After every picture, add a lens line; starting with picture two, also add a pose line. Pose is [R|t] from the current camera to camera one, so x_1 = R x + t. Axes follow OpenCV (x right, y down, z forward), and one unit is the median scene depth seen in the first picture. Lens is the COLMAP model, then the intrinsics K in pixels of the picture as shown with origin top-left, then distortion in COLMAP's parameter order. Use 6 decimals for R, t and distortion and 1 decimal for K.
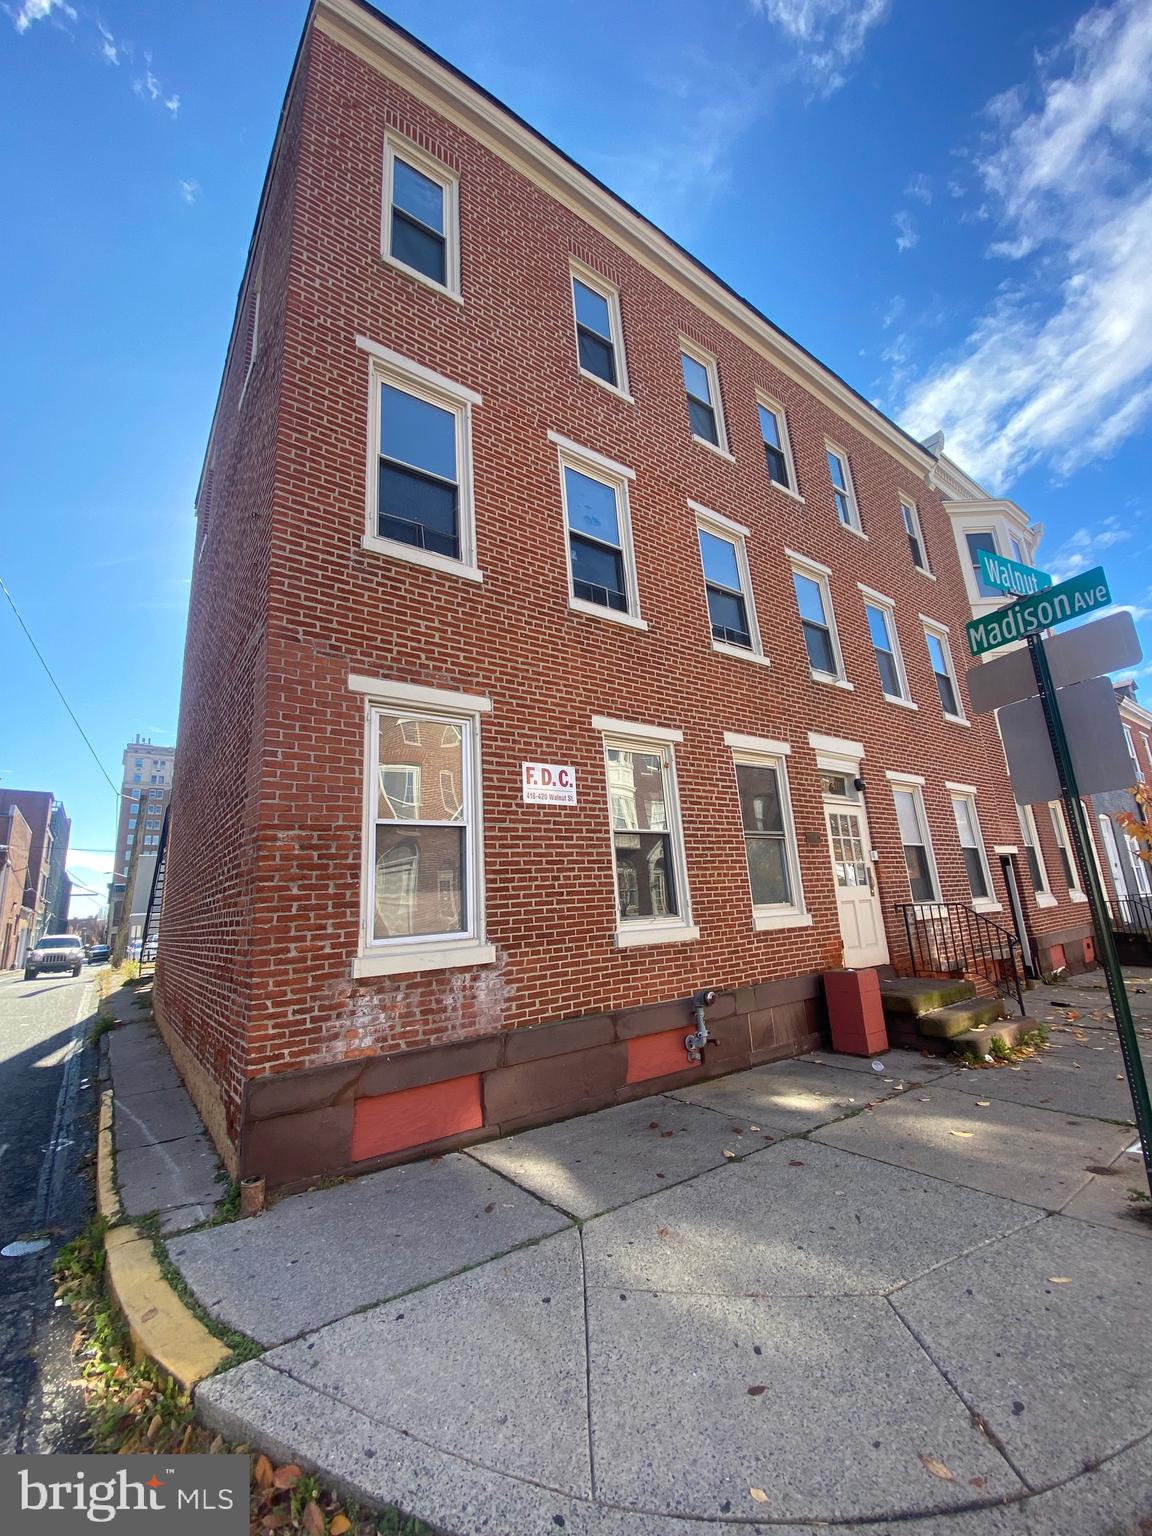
lens RADIAL K [[623.9, 0, 580.0], [0, 623.9, 767.3], [0, 0, 1]] dist [-0.018034, -0.005099]
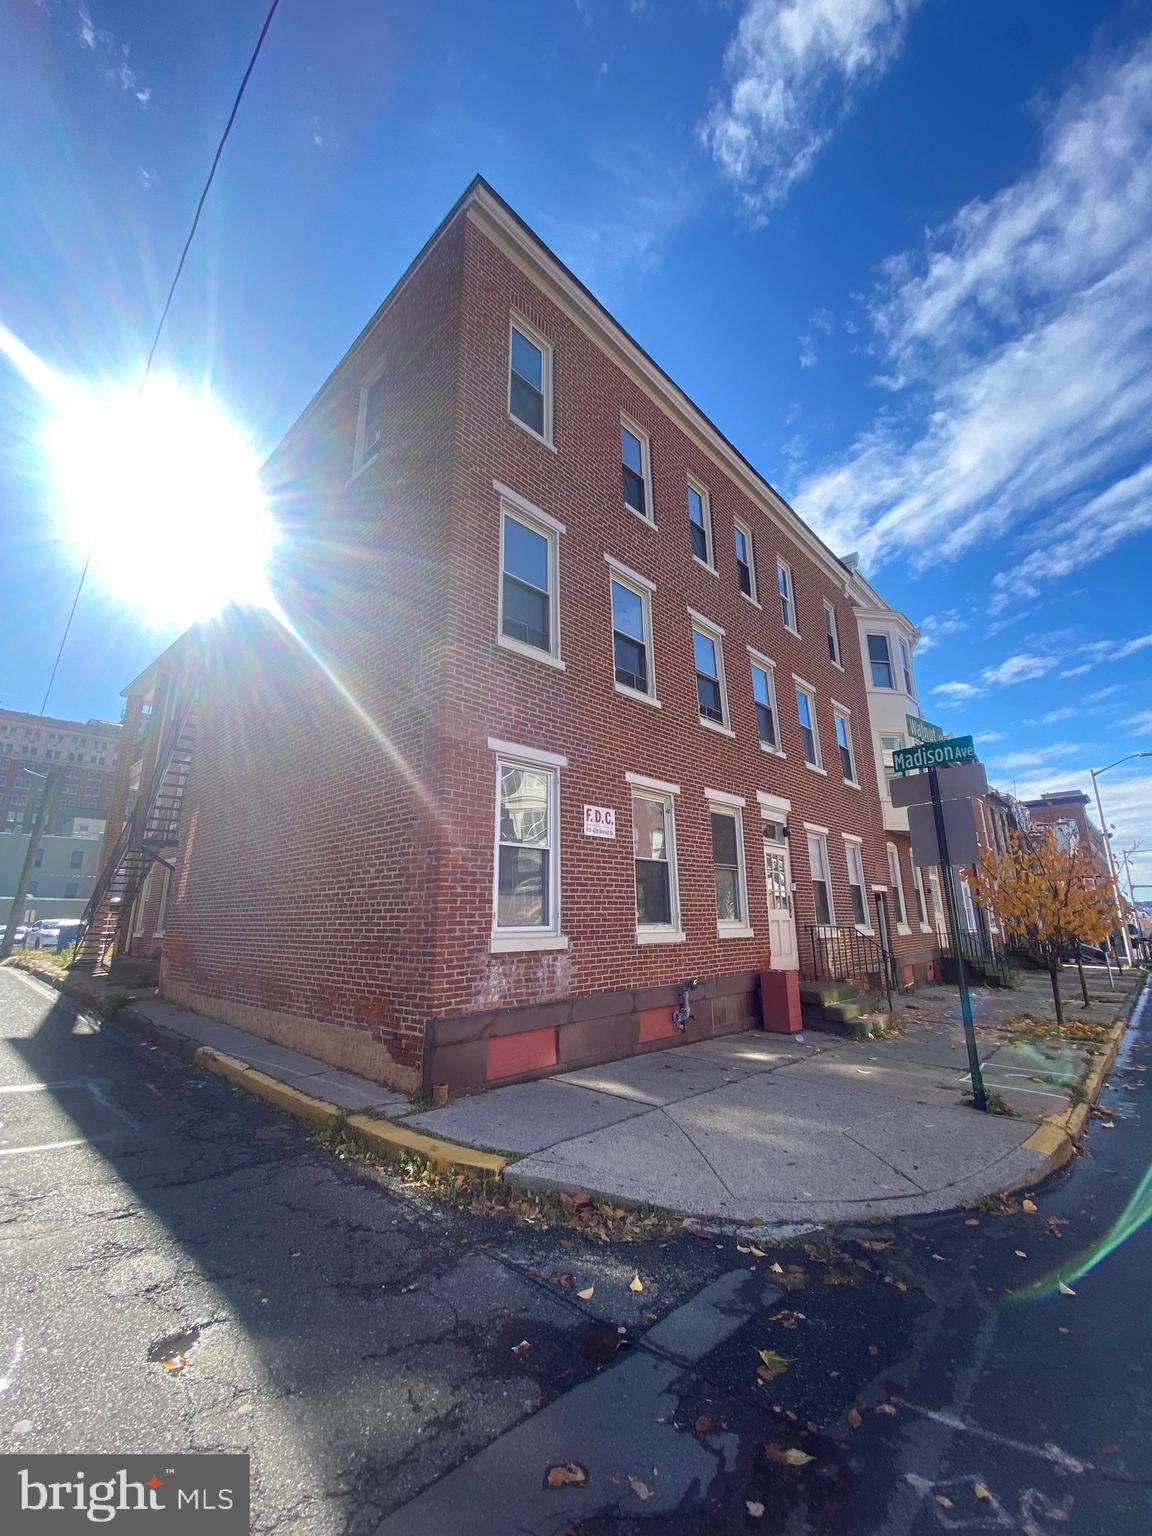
lens RADIAL K [[623.9, 0, 575.7], [0, 623.9, 762.8], [0, 0, 1]] dist [-0.018034, -0.005099]
pose [[0.981949, 0.094566, 0.163810, -0.341693], [-0.090212, 0.995348, -0.033835, -0.052057], [-0.166248, 0.018447, 0.985911, -0.351808]]
